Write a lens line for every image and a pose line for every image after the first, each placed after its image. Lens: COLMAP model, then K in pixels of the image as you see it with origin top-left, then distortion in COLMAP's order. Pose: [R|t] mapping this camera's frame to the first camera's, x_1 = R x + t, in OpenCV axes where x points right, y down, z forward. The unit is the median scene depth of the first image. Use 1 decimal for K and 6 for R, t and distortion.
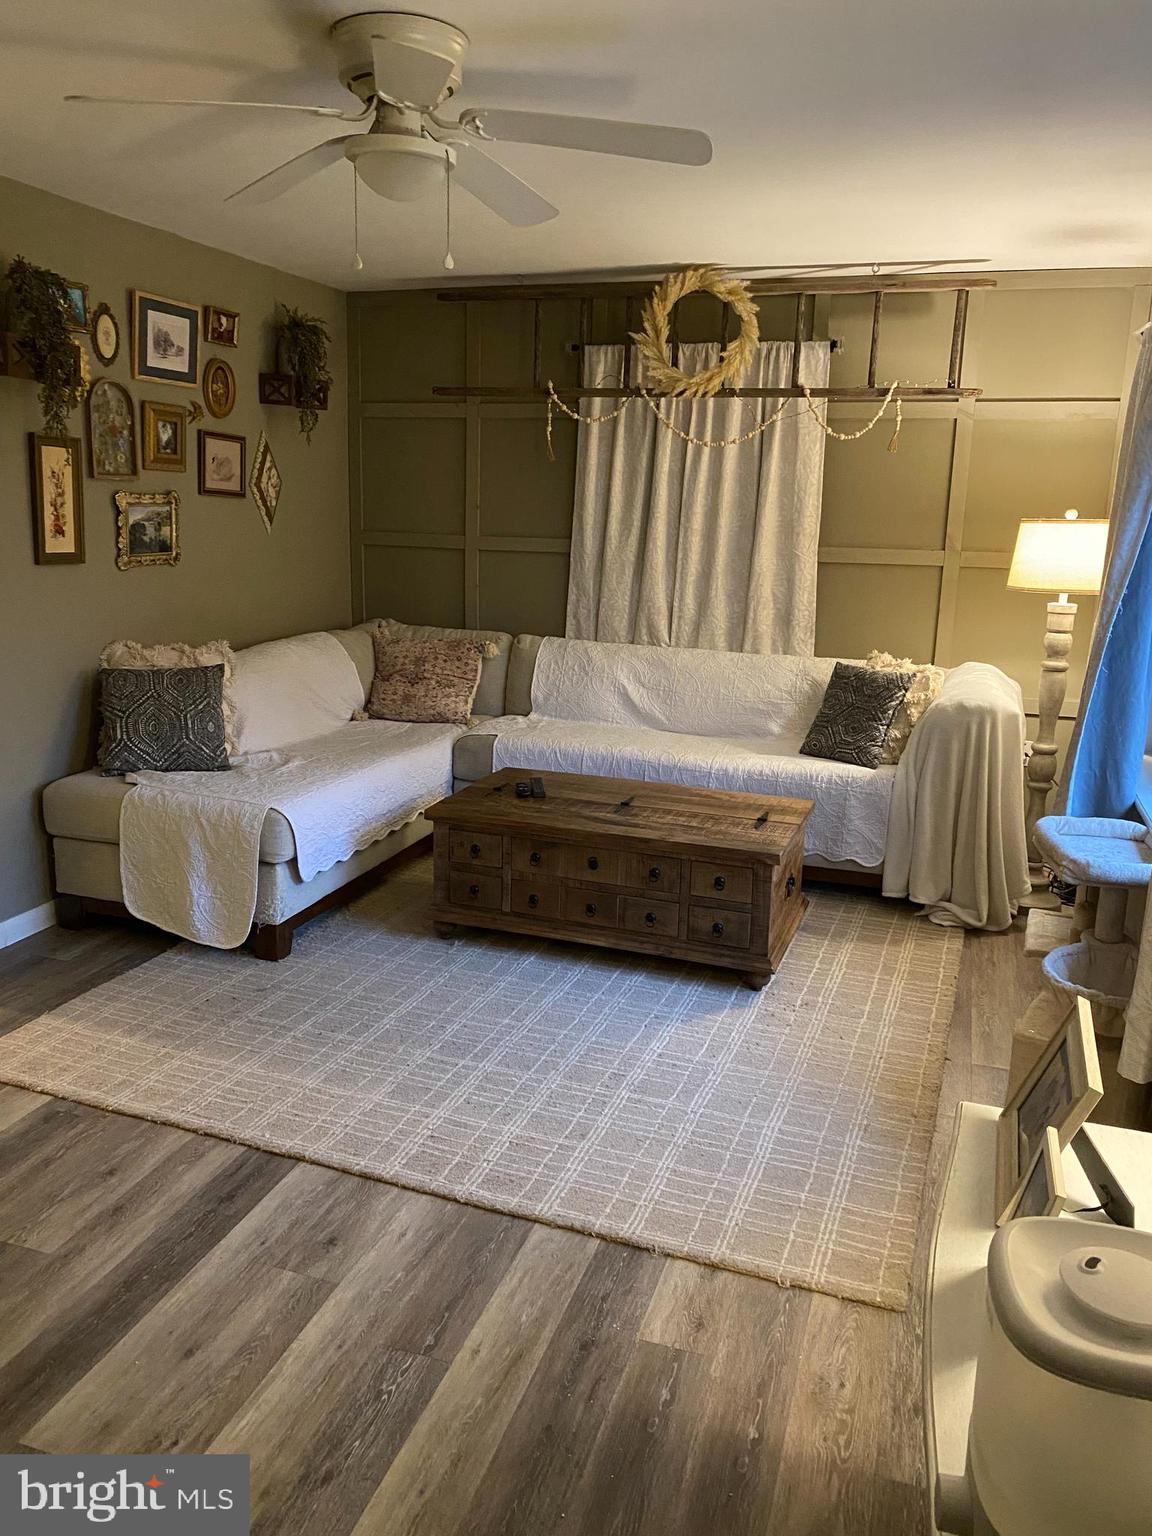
lens RADIAL K [[1161.8, 0, 573.6], [0, 1161.8, 759.2], [0, 0, 1]] dist [0.048859, -0.057432]
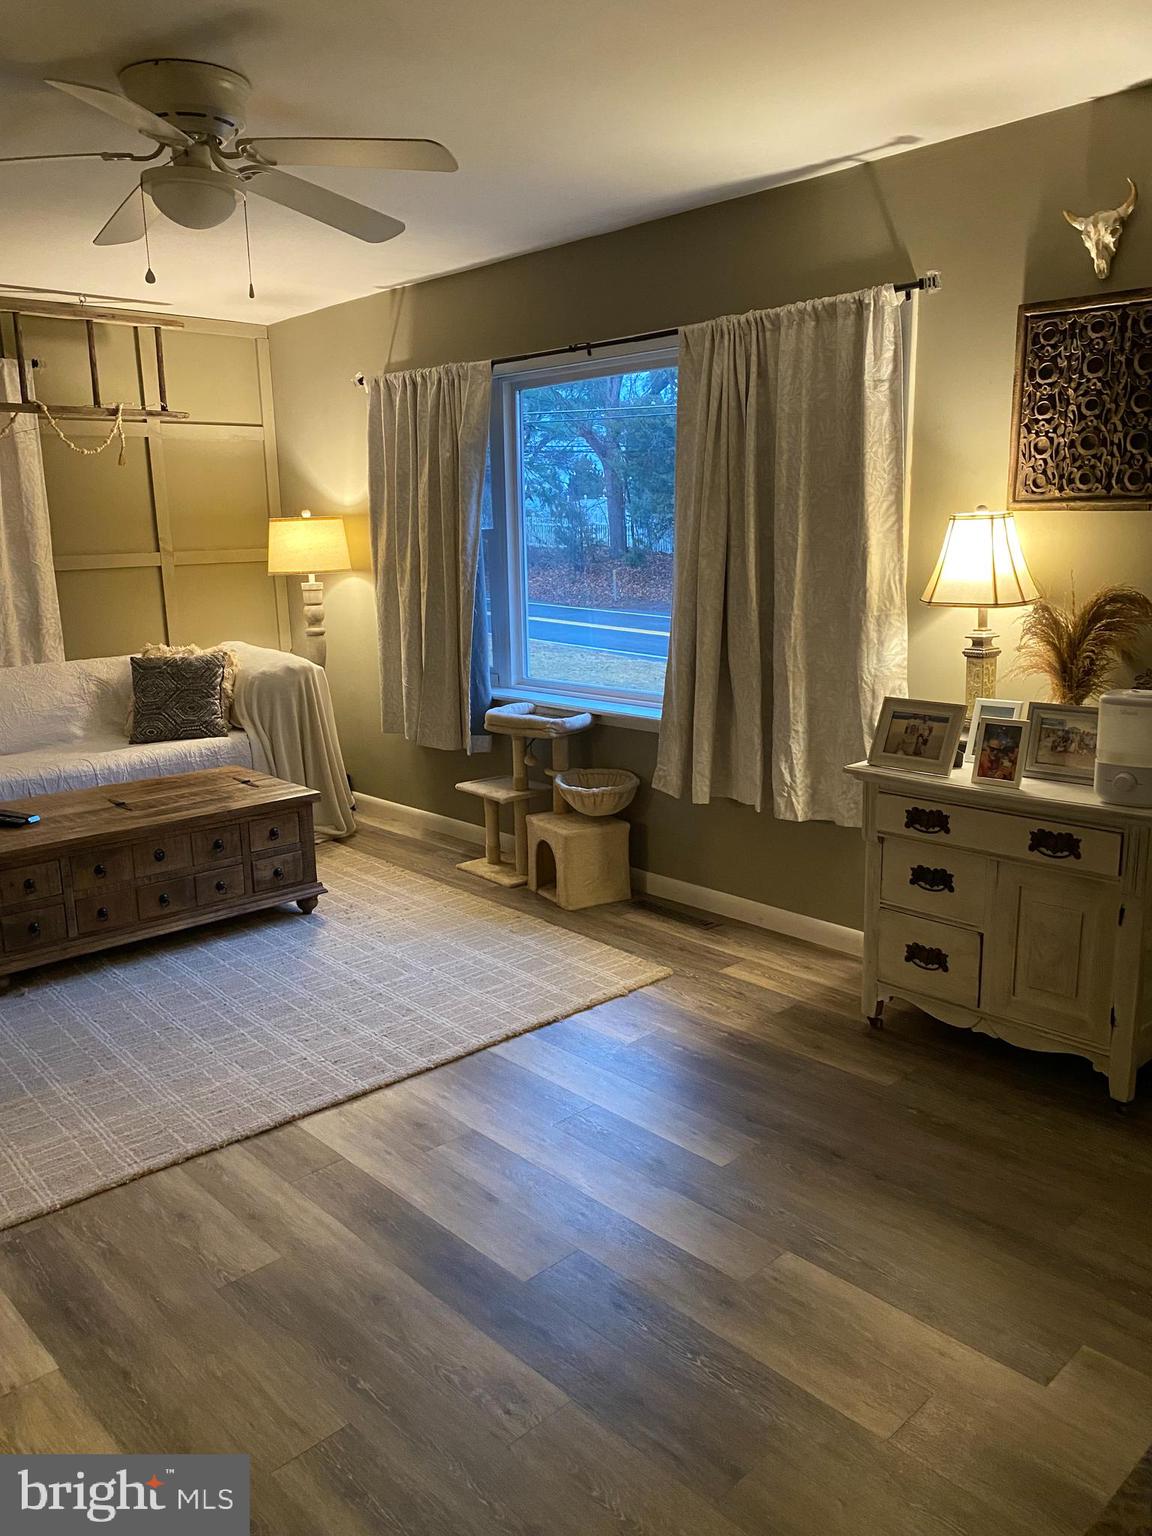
lens RADIAL K [[1161.8, 0, 564.9], [0, 1161.8, 769.9], [0, 0, 1]] dist [0.048859, -0.057432]
pose [[0.479271, -0.221644, 0.849219, -0.689327], [0.225986, 0.966127, 0.124618, -0.033830], [-0.848074, 0.132186, 0.513125, 0.138044]]
